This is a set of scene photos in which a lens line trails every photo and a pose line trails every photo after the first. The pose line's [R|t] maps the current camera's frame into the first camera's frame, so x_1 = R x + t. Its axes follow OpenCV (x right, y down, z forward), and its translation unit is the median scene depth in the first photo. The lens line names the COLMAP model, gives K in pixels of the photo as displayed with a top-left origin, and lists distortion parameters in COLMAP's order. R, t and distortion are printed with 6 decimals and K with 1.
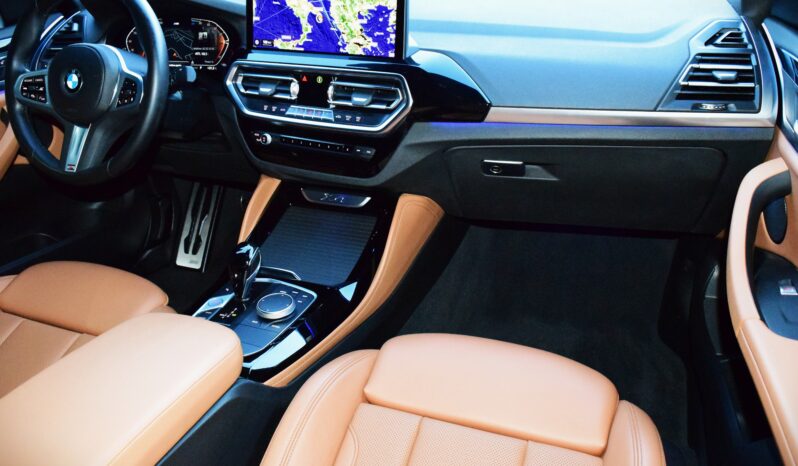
lens RADIAL K [[616.7, 0, 399.0], [0, 616.7, 233.0], [0, 0, 1]] dist [-0.083463, 0.001420]
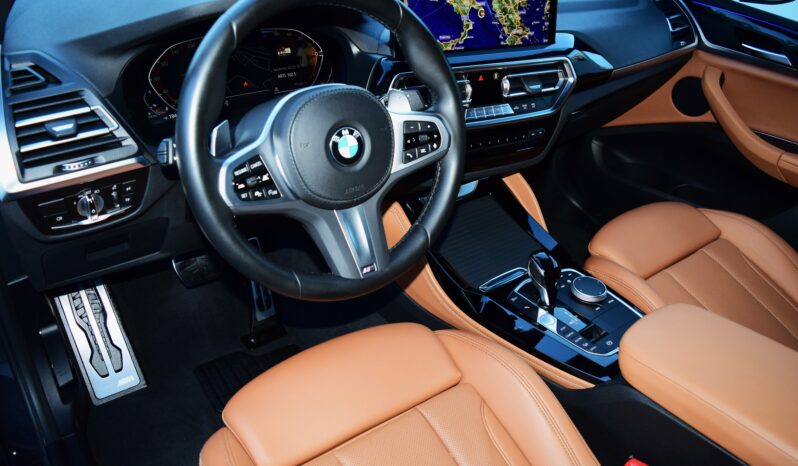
lens RADIAL K [[616.7, 0, 399.0], [0, 616.7, 233.0], [0, 0, 1]] dist [-0.083463, 0.001420]
pose [[0.538573, -0.389749, 0.747017, -1.051511], [0.305945, 0.916532, 0.257617, -0.322219], [-0.785072, 0.089800, 0.612861, 0.546828]]
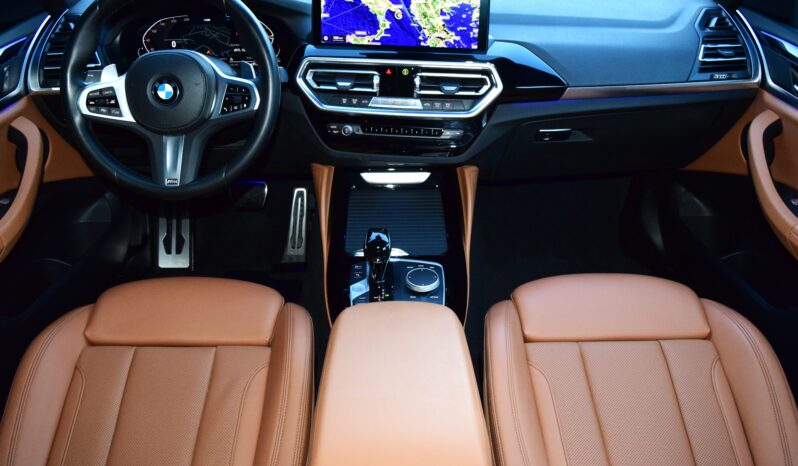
lens RADIAL K [[616.7, 0, 399.0], [0, 616.7, 233.0], [0, 0, 1]] dist [-0.083463, 0.001420]
pose [[0.932484, -0.159943, 0.323871, -0.544111], [0.135457, 0.986029, 0.096943, -0.075119], [-0.334852, -0.046527, 0.941121, -0.039472]]
